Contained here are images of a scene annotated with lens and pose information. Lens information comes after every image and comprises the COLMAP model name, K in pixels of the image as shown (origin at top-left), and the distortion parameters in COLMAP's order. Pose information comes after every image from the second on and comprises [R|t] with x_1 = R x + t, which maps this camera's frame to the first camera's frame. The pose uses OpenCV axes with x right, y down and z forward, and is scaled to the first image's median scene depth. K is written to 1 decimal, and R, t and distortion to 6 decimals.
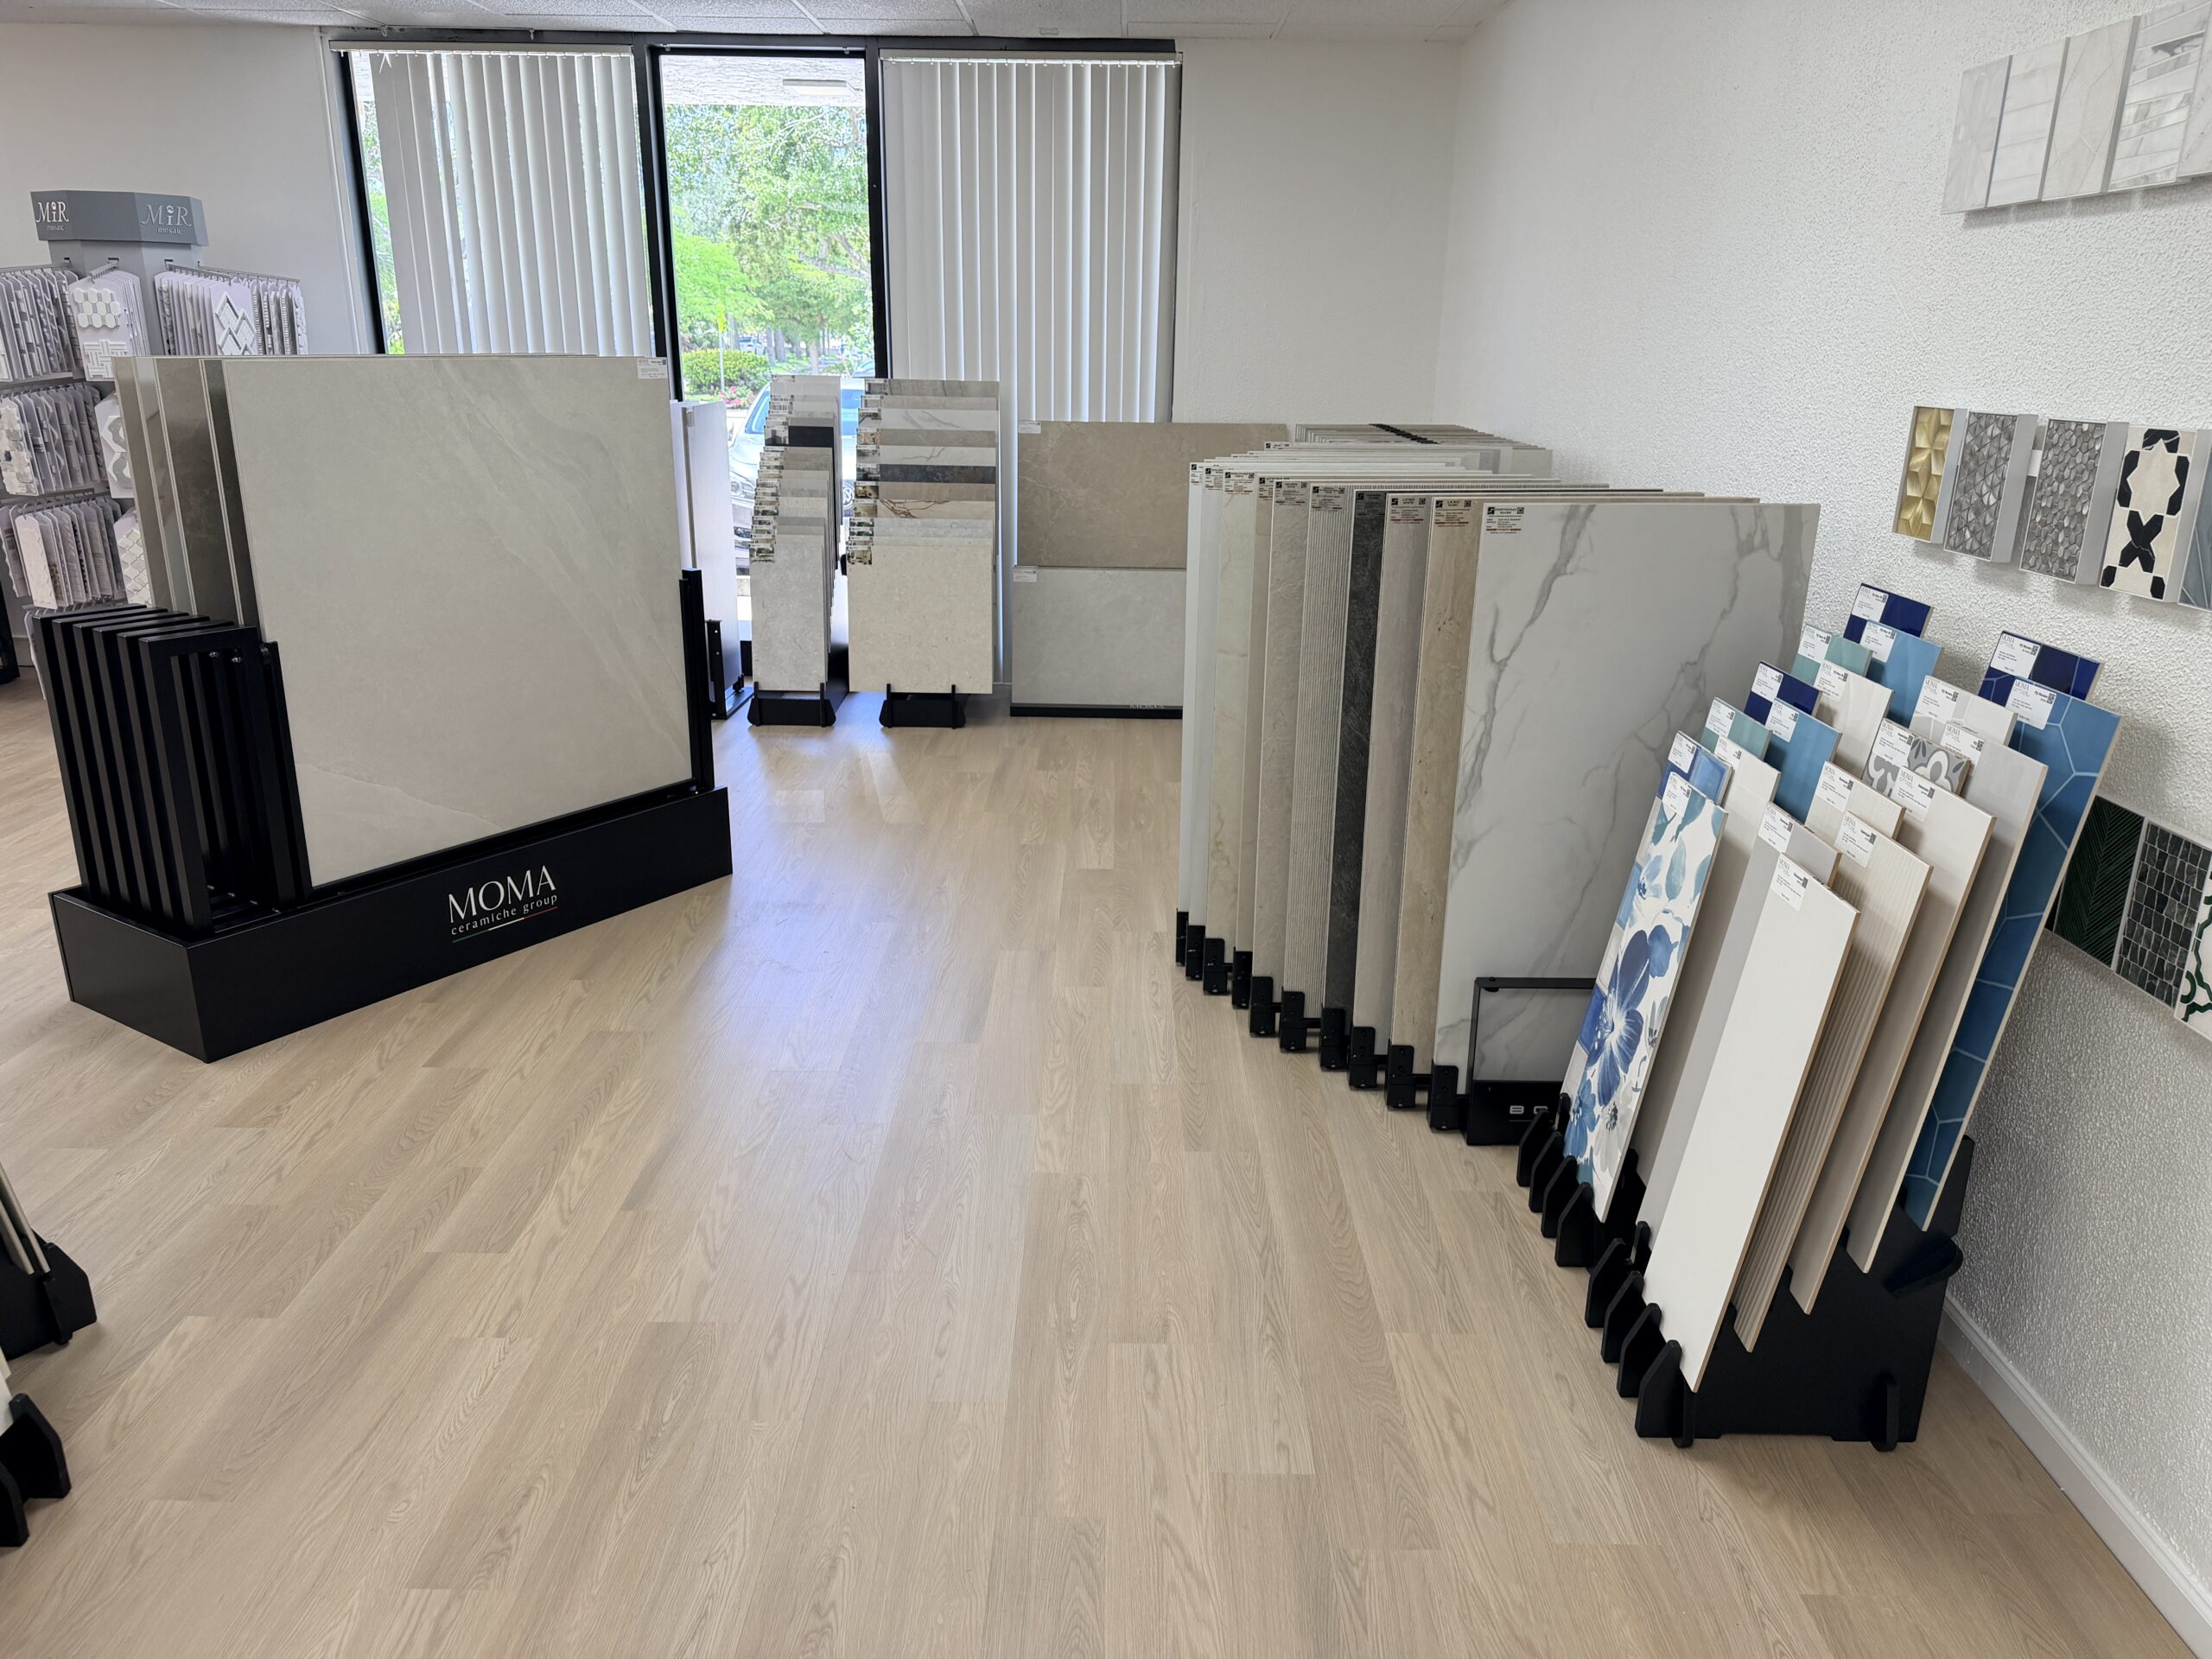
lens RADIAL K [[1557.5, 0, 1104.7], [0, 1557.5, 839.6], [0, 0, 1]] dist [0.020292, -0.026480]
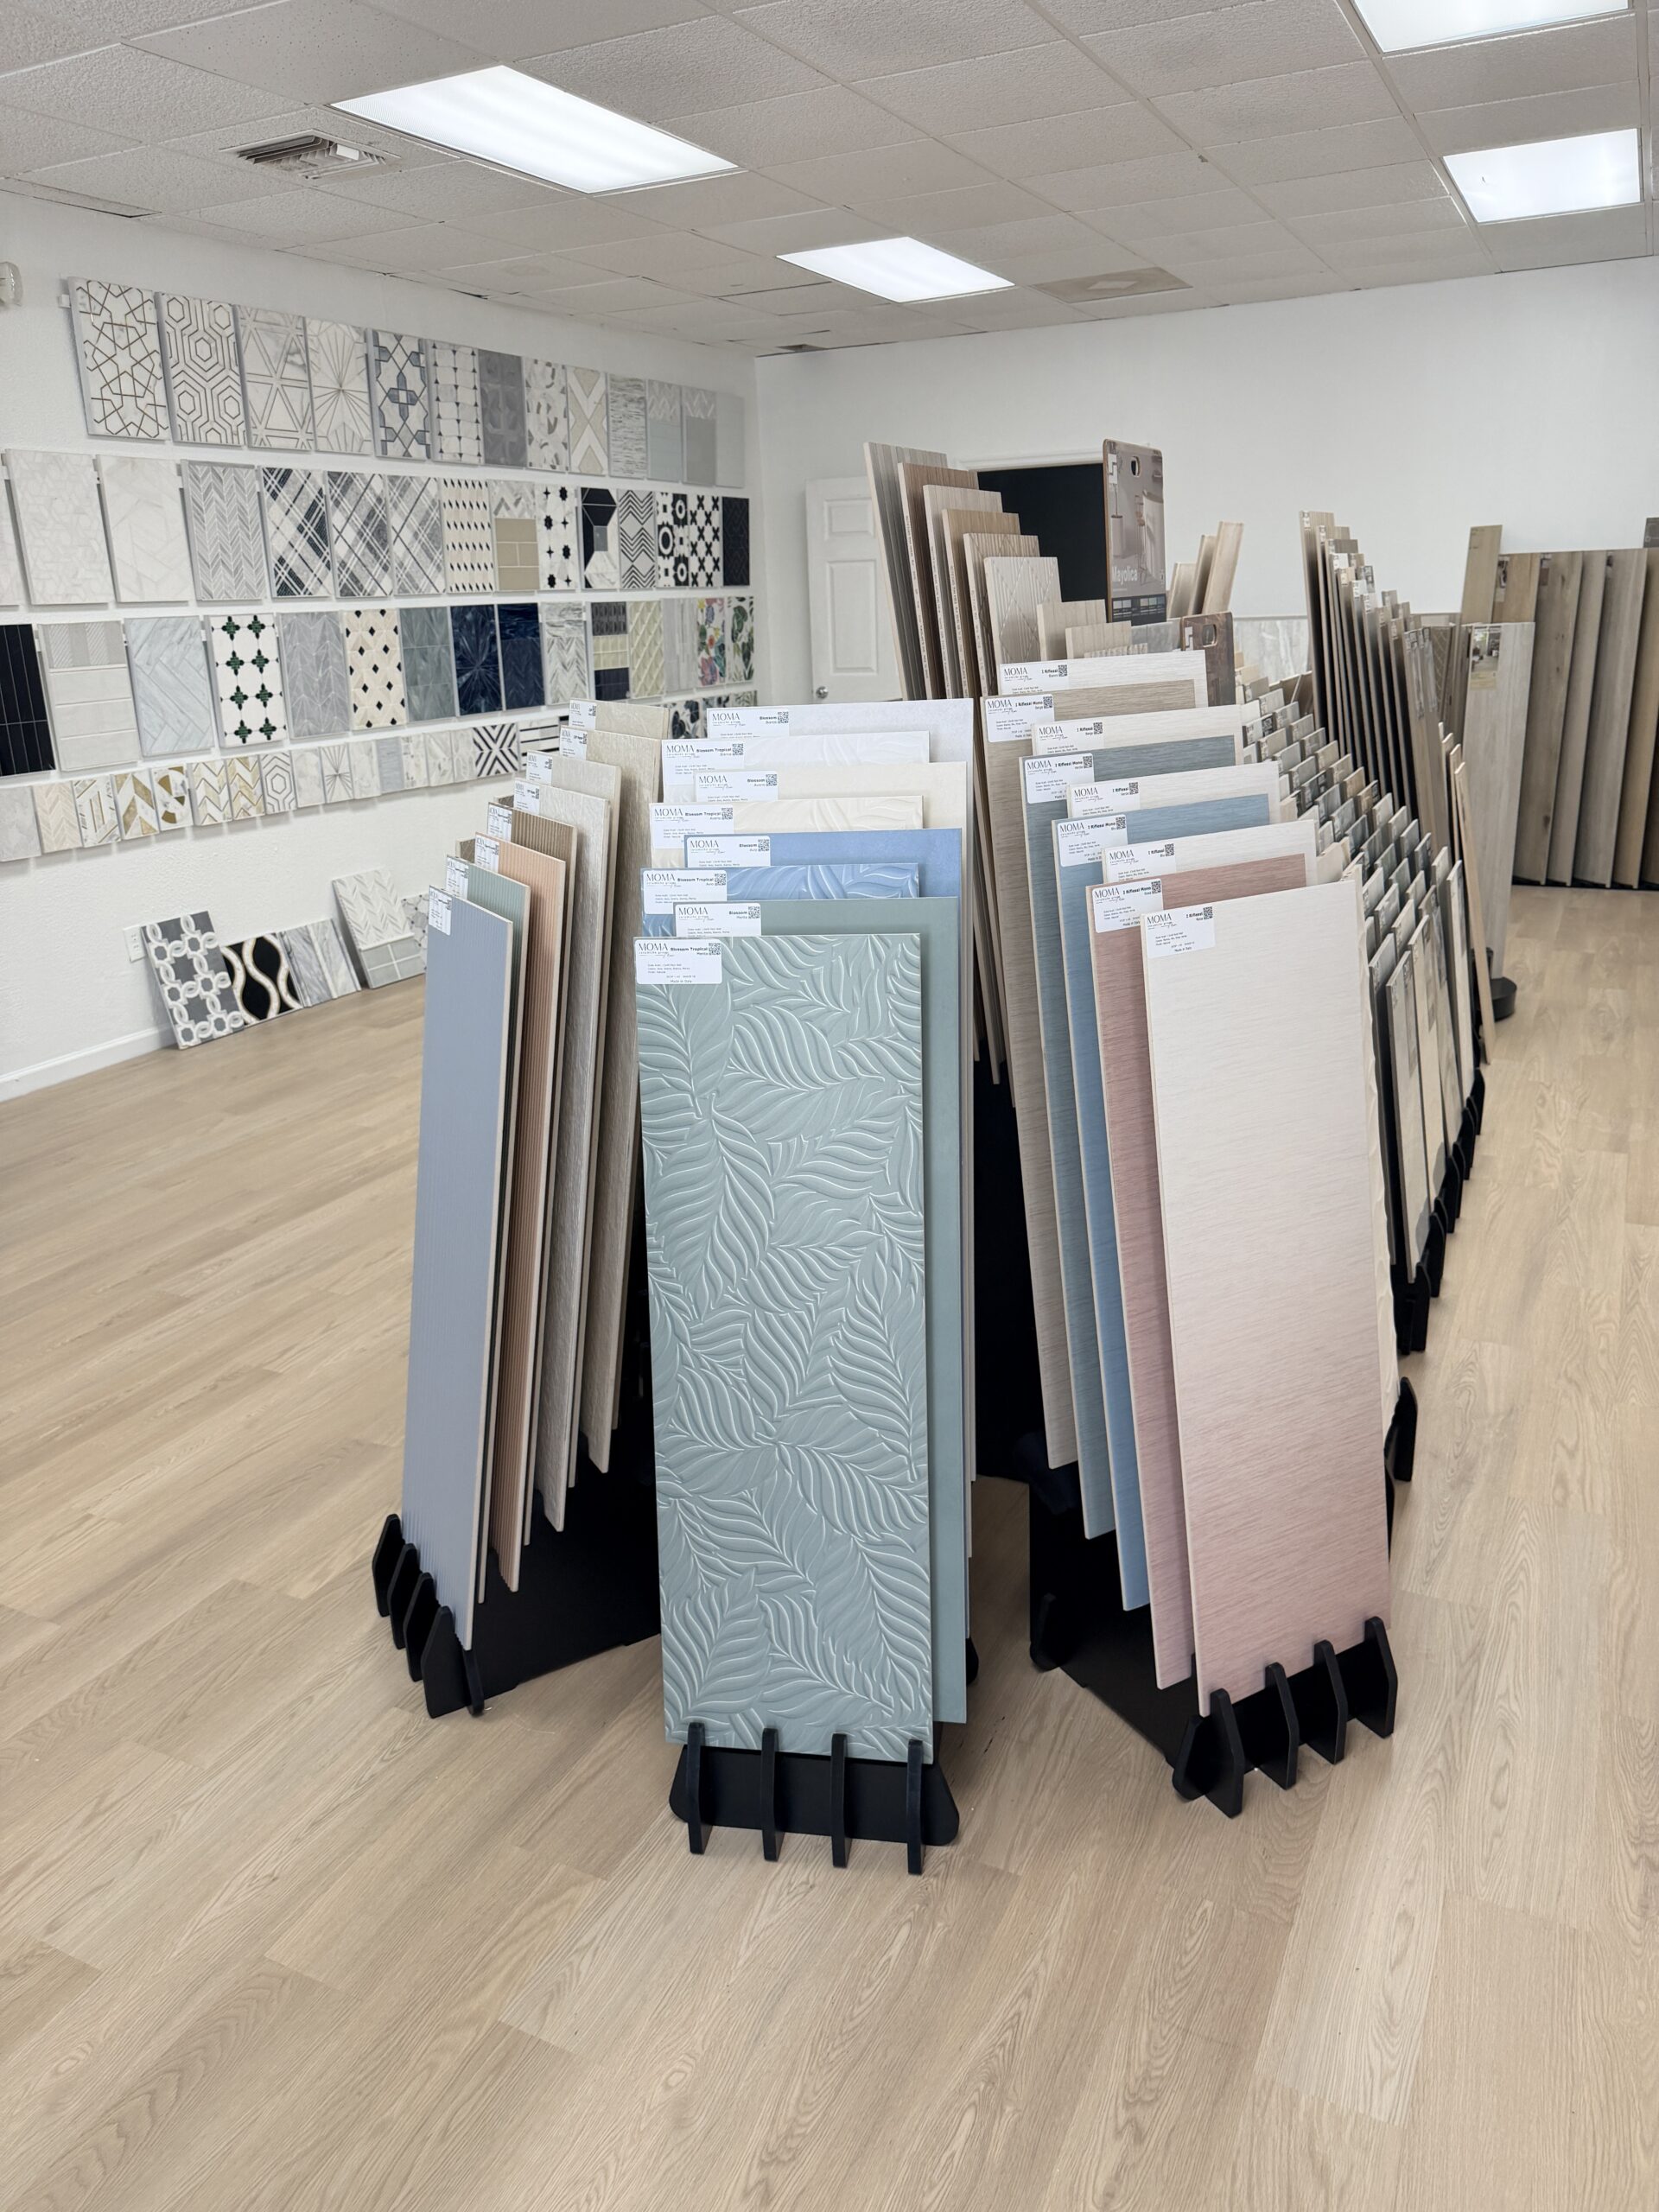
lens RADIAL K [[1555.5, 0, 829.5], [0, 1555.5, 1106.0], [0, 0, 1]] dist [0.035032, -0.046686]
pose [[-0.899357, -0.121242, 0.420069, -1.069684], [0.154446, 0.810741, 0.564664, -0.372148], [-0.409028, 0.572712, -0.710420, 1.182861]]
